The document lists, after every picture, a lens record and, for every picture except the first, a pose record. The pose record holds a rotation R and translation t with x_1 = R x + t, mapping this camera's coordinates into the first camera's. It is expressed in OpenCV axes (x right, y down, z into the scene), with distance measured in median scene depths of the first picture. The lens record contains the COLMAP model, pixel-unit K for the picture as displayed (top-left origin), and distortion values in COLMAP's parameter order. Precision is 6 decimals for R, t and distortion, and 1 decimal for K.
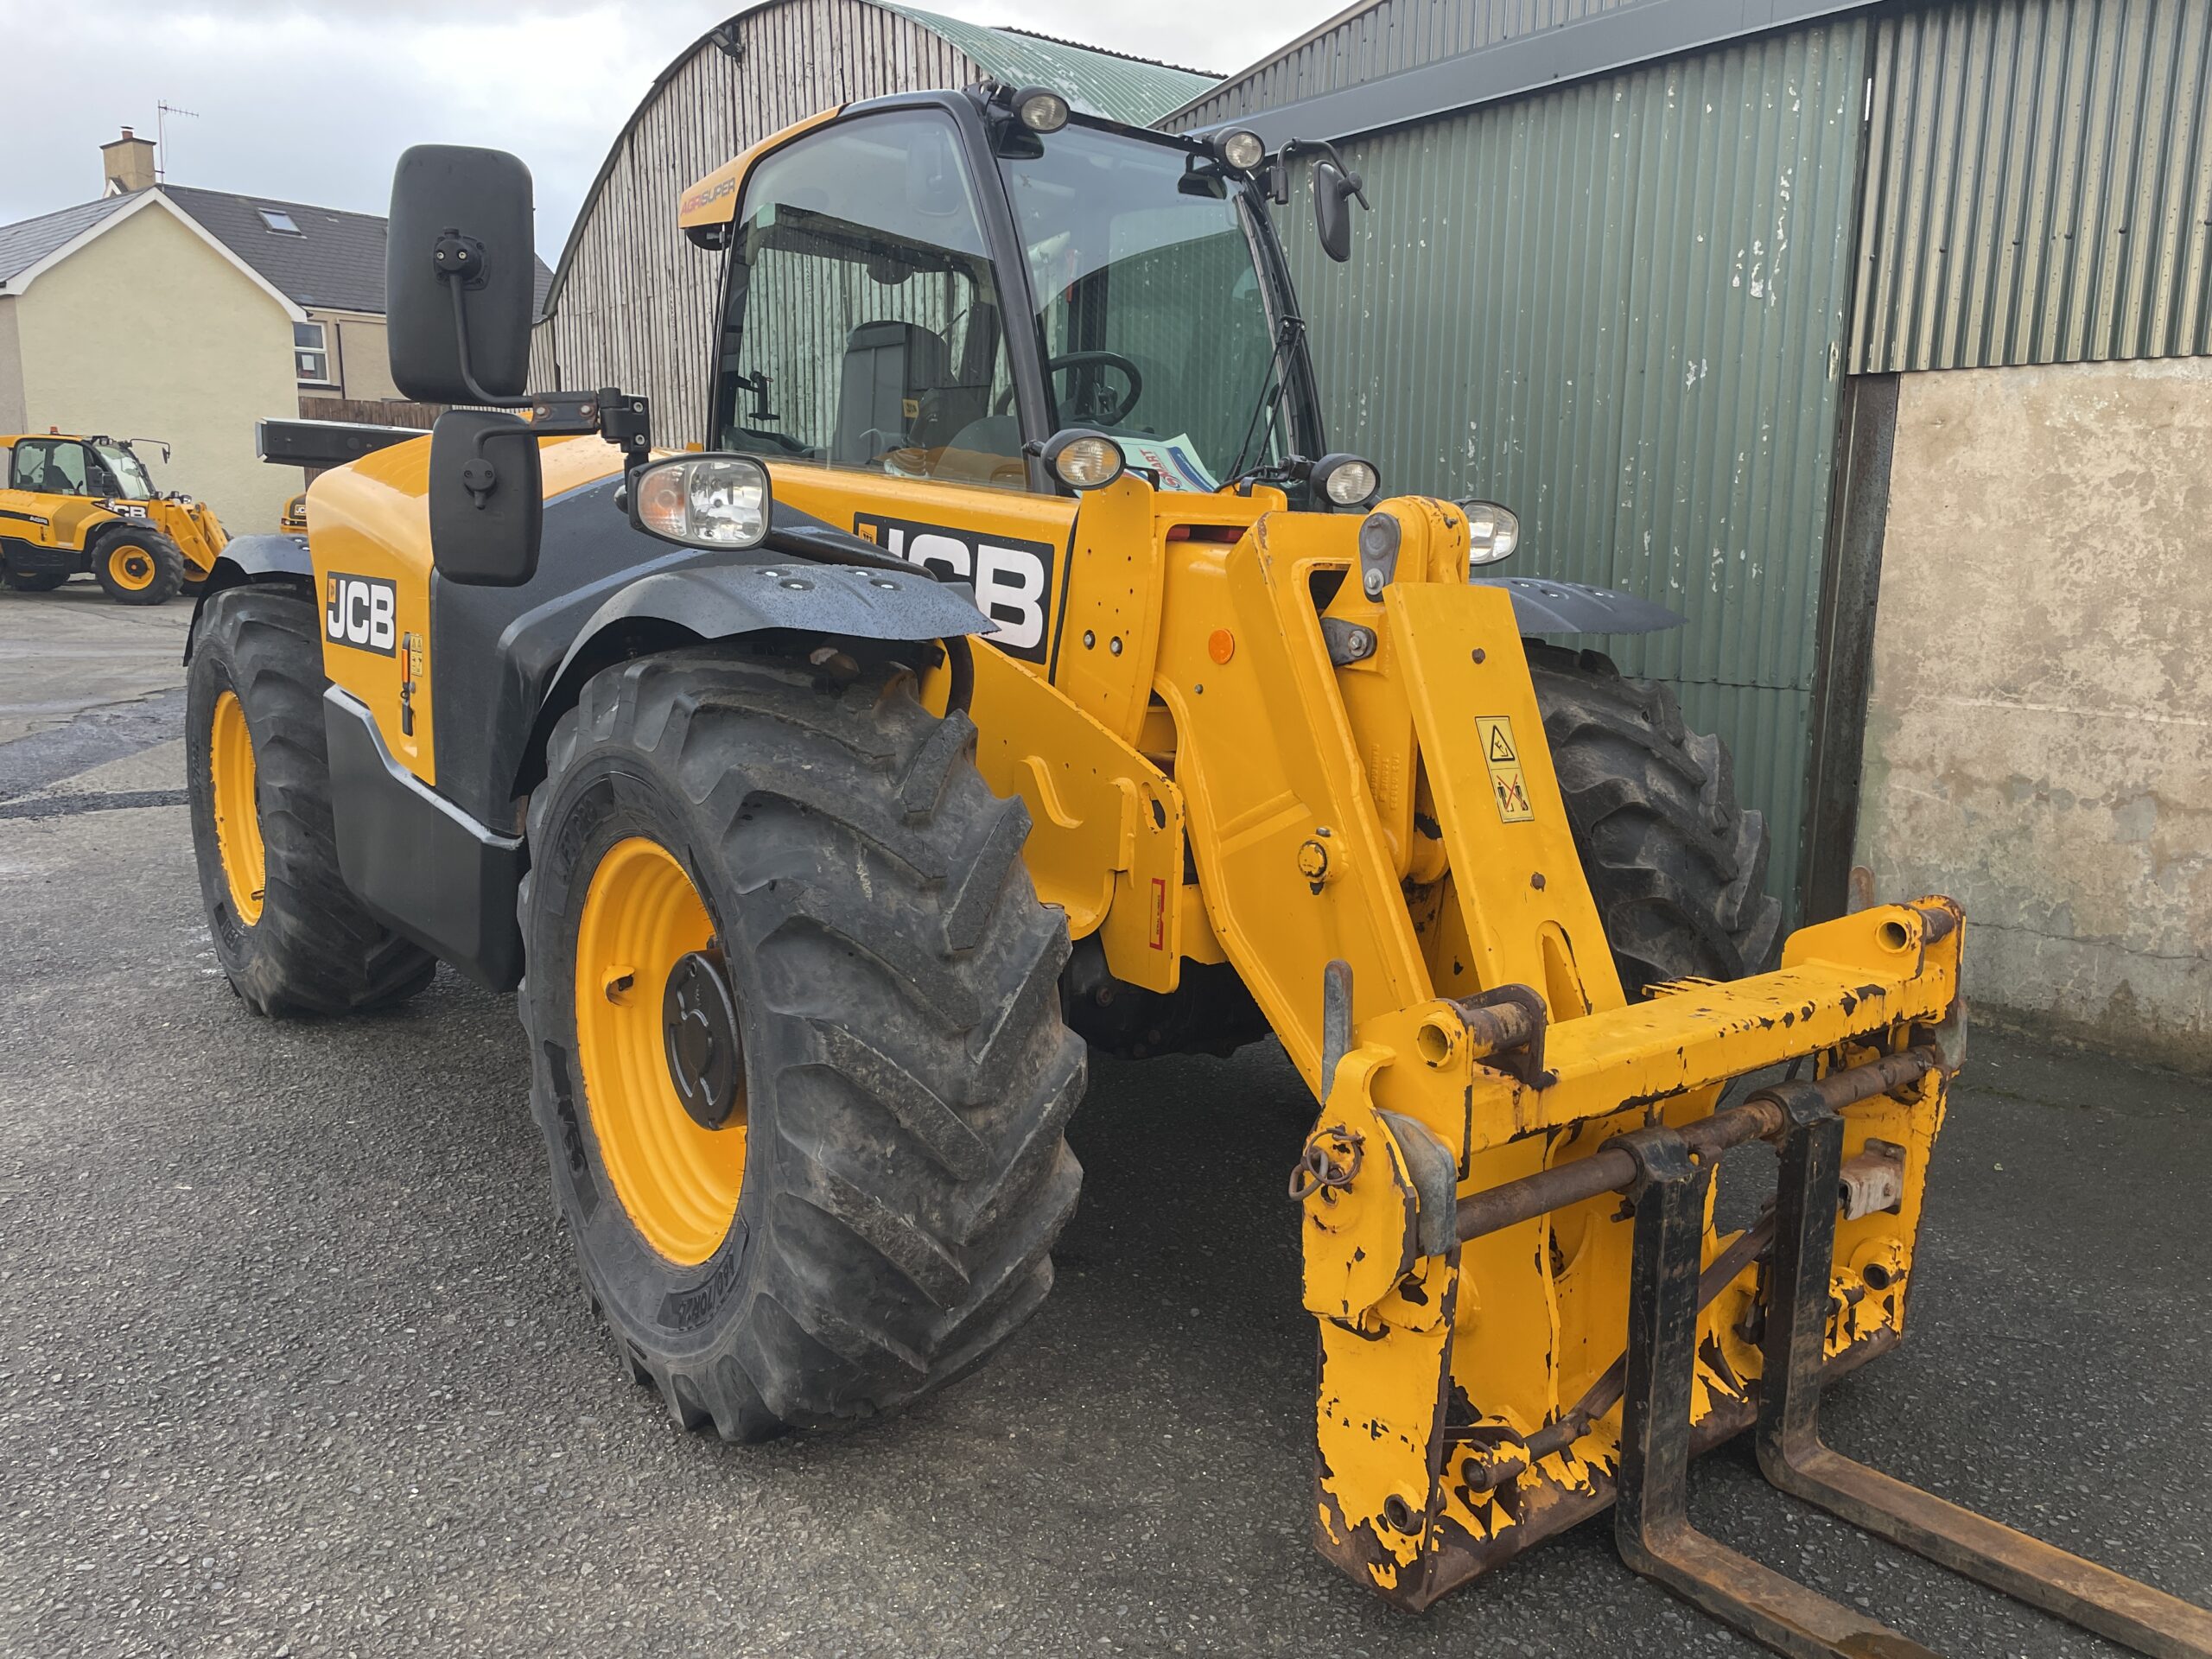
lens RADIAL K [[1659.4, 0, 1086.0], [0, 1659.4, 838.3], [0, 0, 1]] dist [0.081842, -0.099631]
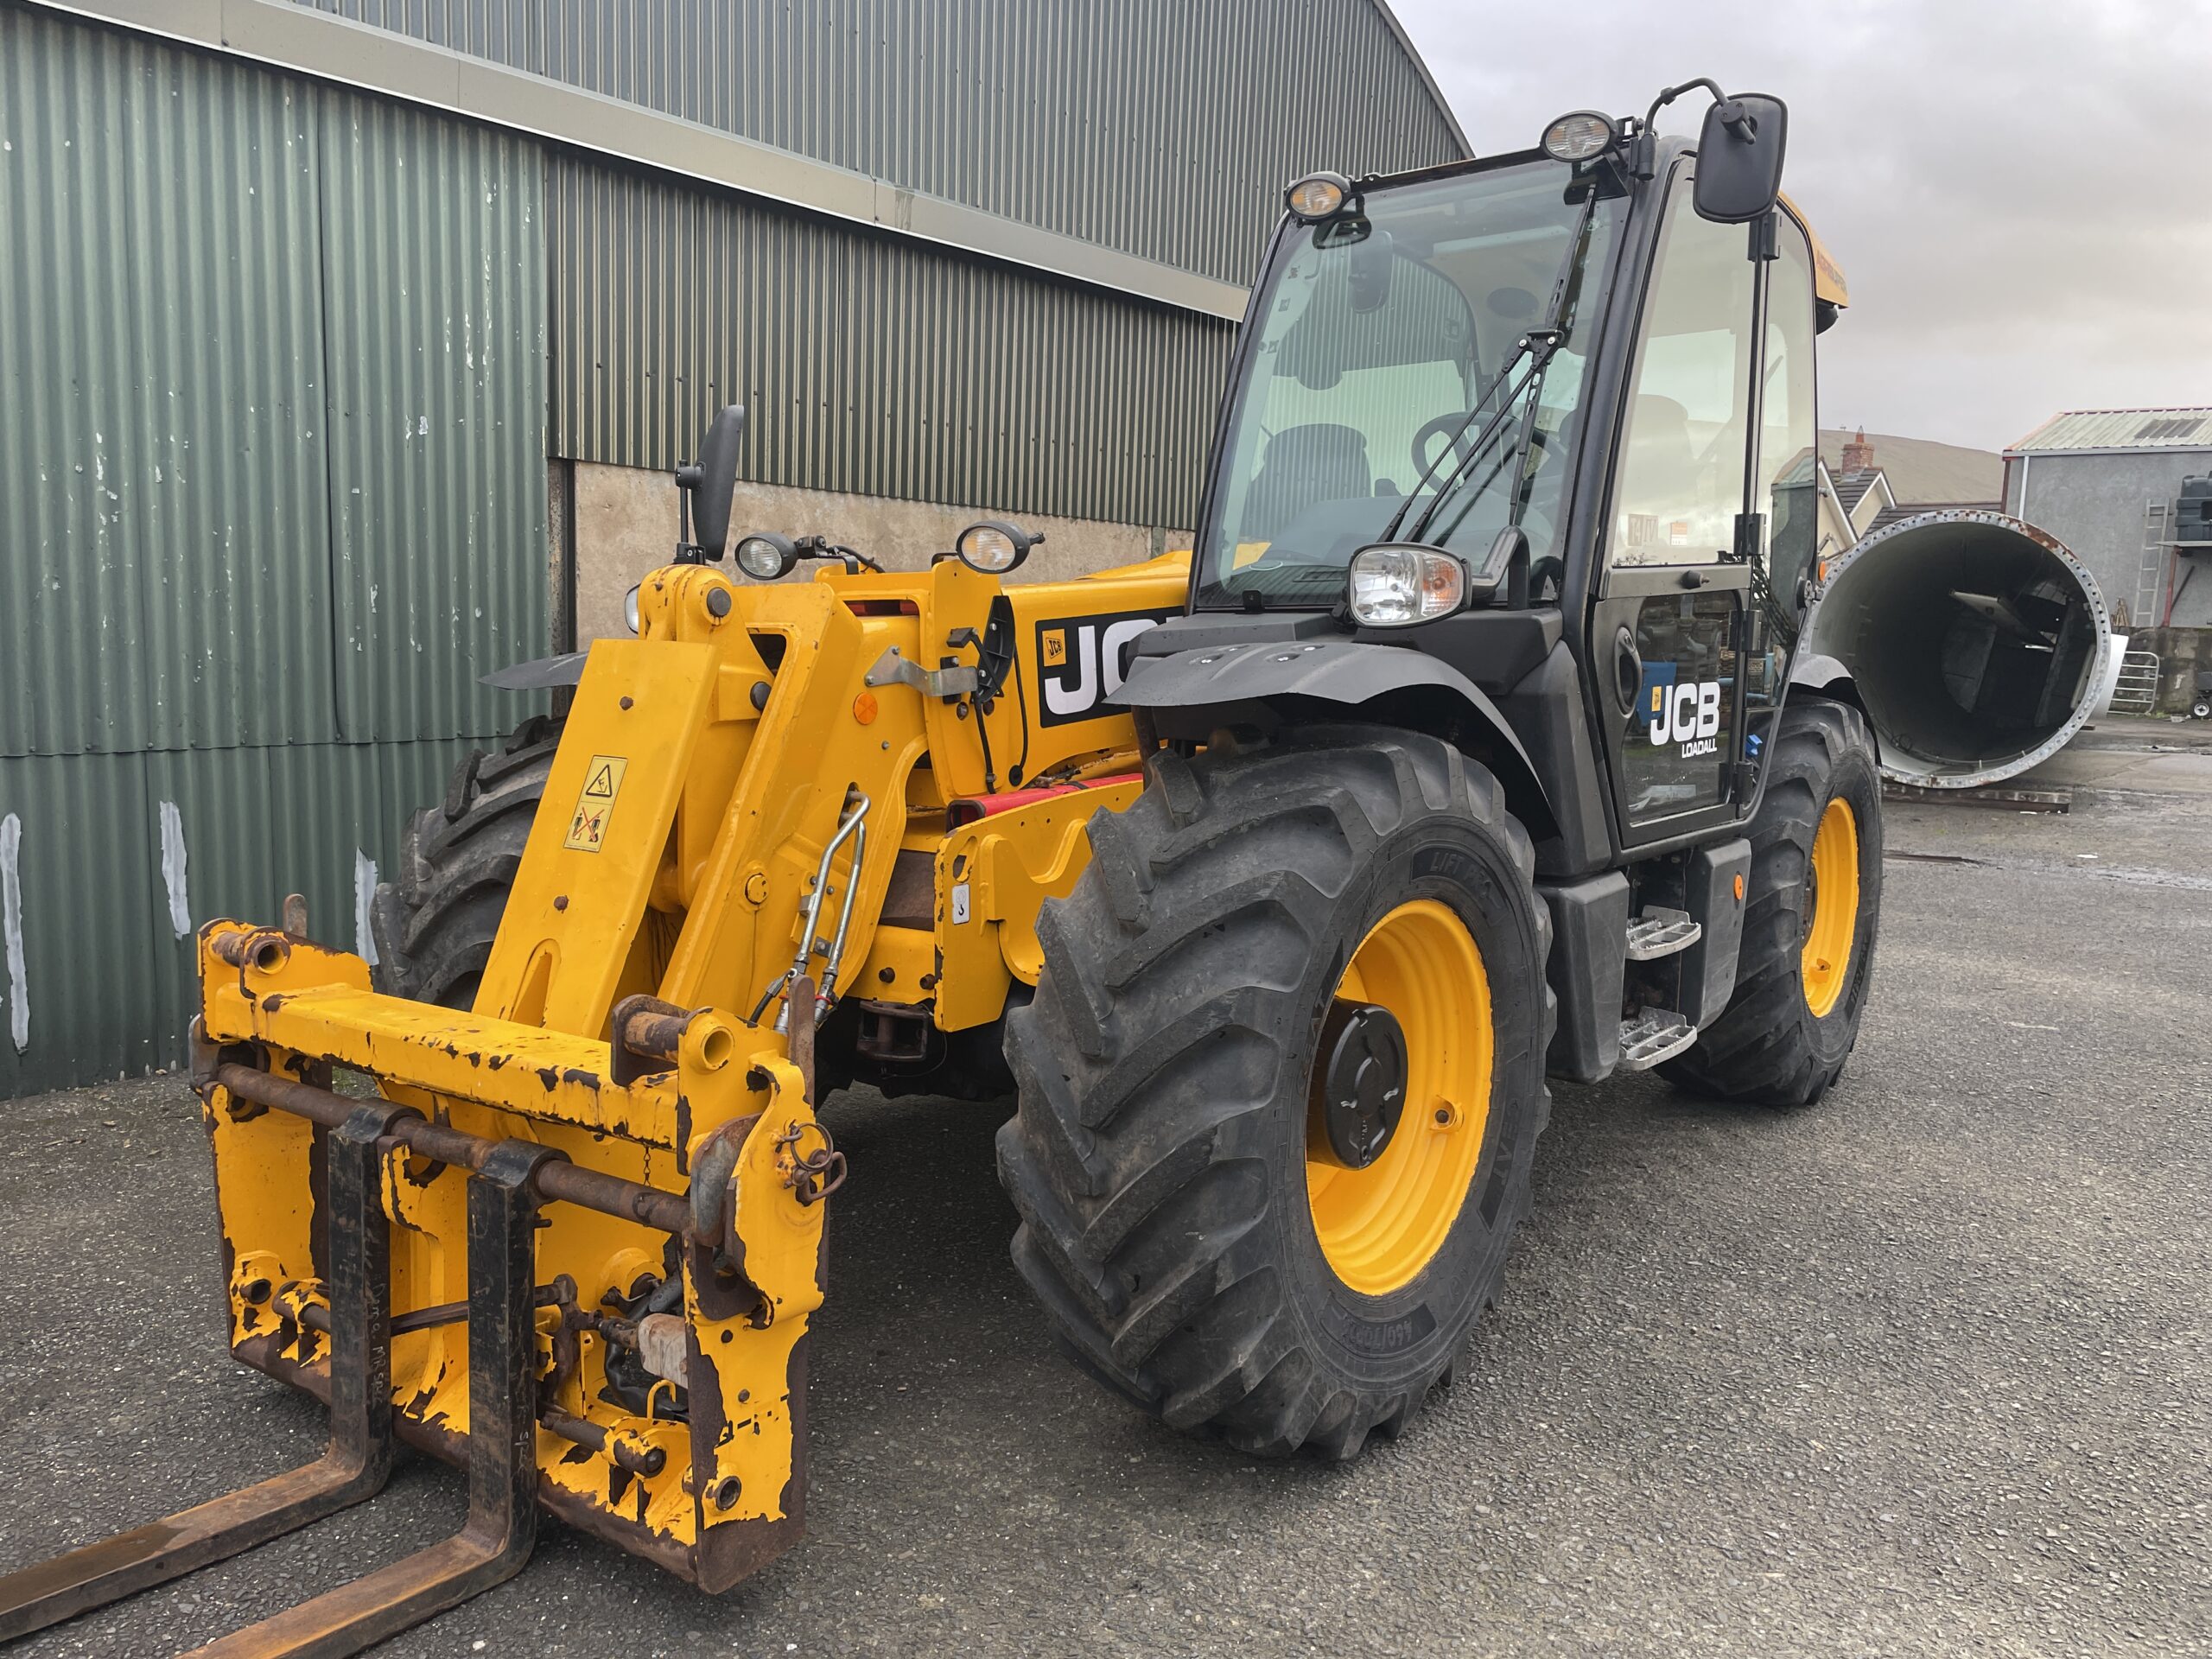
lens RADIAL K [[1659.4, 0, 1110.1], [0, 1659.4, 818.9], [0, 0, 1]] dist [0.081842, -0.099631]
pose [[-0.235781, -0.134540, 0.962448, -0.855104], [0.144289, 0.974547, 0.171580, -0.197977], [-0.961035, 0.179326, -0.210367, 1.031534]]
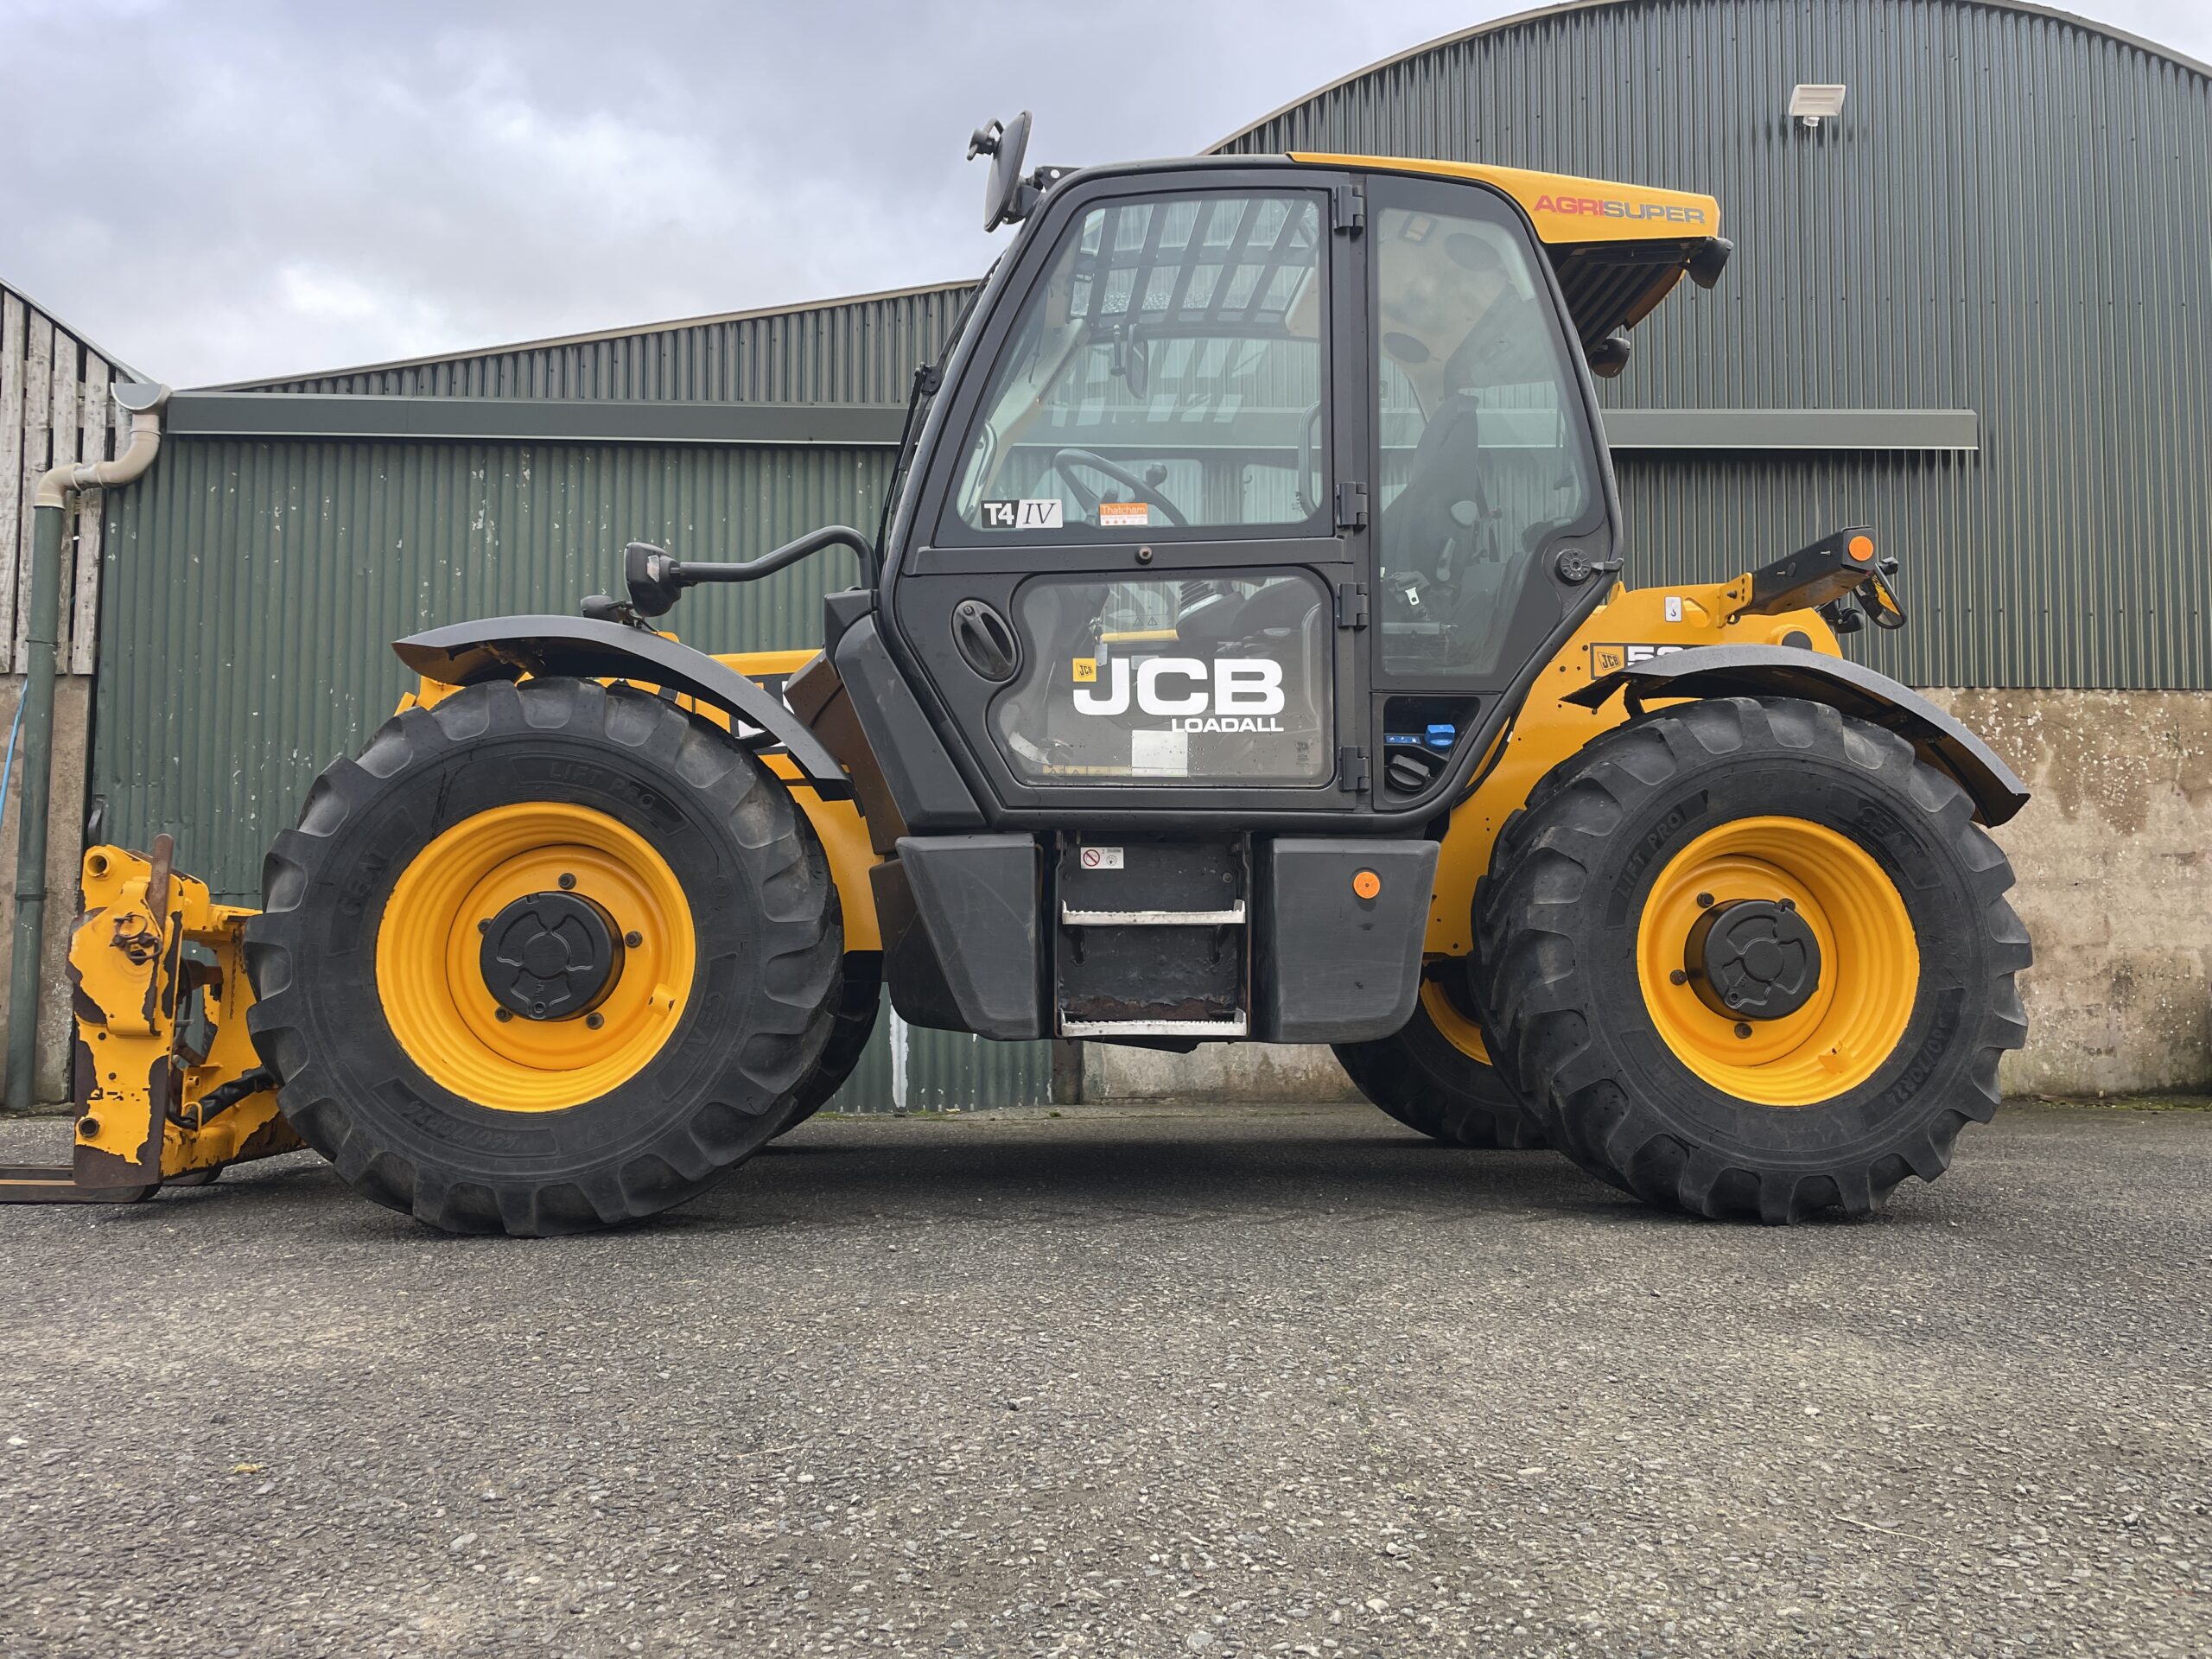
lens RADIAL K [[1659.4, 0, 1105.3], [0, 1659.4, 818.5], [0, 0, 1]] dist [0.081842, -0.099631]
pose [[0.564680, 0.050314, 0.823775, -0.806307], [0.158068, 0.973069, -0.167785, 0.109617], [-0.810031, 0.224958, 0.541520, 0.223984]]
